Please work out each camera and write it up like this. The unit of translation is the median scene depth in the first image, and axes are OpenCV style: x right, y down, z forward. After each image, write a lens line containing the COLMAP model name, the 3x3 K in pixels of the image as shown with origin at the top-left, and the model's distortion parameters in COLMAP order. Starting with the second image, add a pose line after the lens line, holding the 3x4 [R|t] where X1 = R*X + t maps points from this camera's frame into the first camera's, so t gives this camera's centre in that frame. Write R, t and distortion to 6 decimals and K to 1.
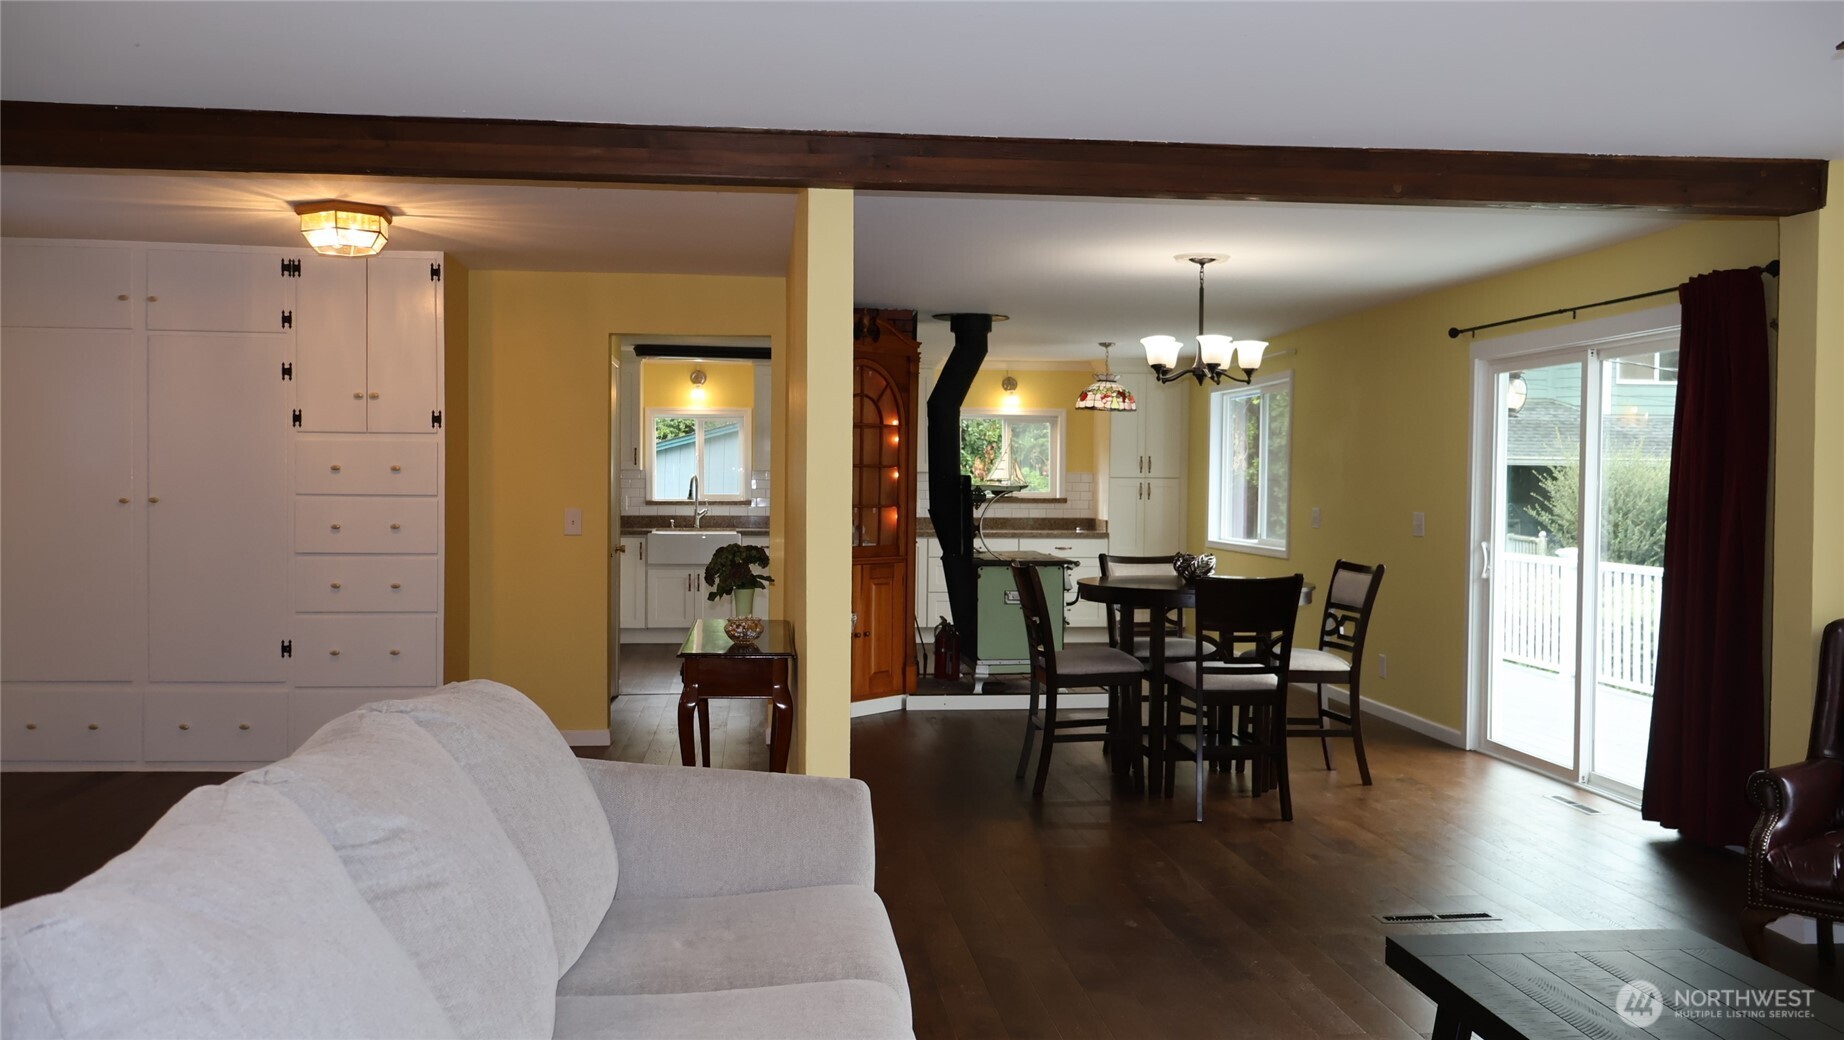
lens RADIAL K [[1535.7, 0, 929.4], [0, 1535.7, 520.9], [0, 0, 1]] dist [-0.007073, -0.000560]
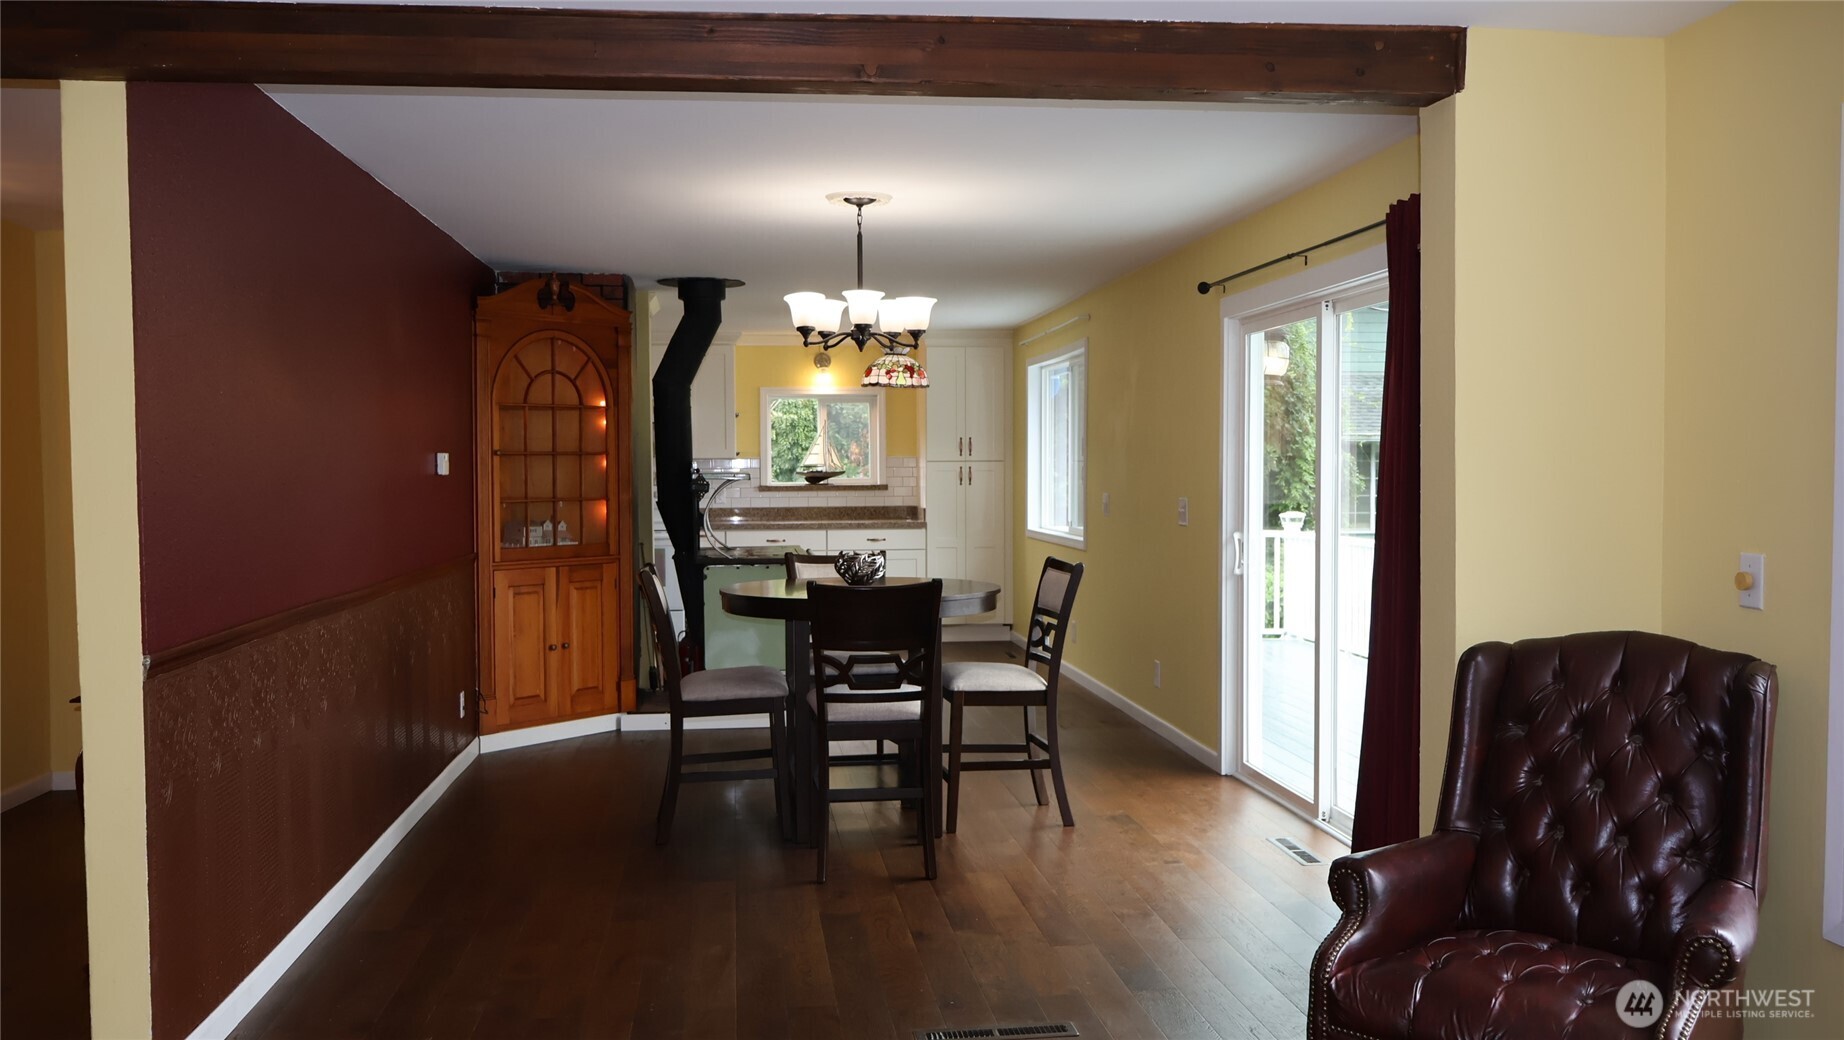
lens RADIAL K [[1535.7, 0, 917.3], [0, 1535.7, 523.8], [0, 0, 1]] dist [-0.007073, -0.000560]
pose [[0.999896, -0.014443, -0.000095, 0.161852], [0.014443, 0.999826, 0.011804, -0.003168], [-0.000076, -0.011804, 0.999930, 0.128651]]
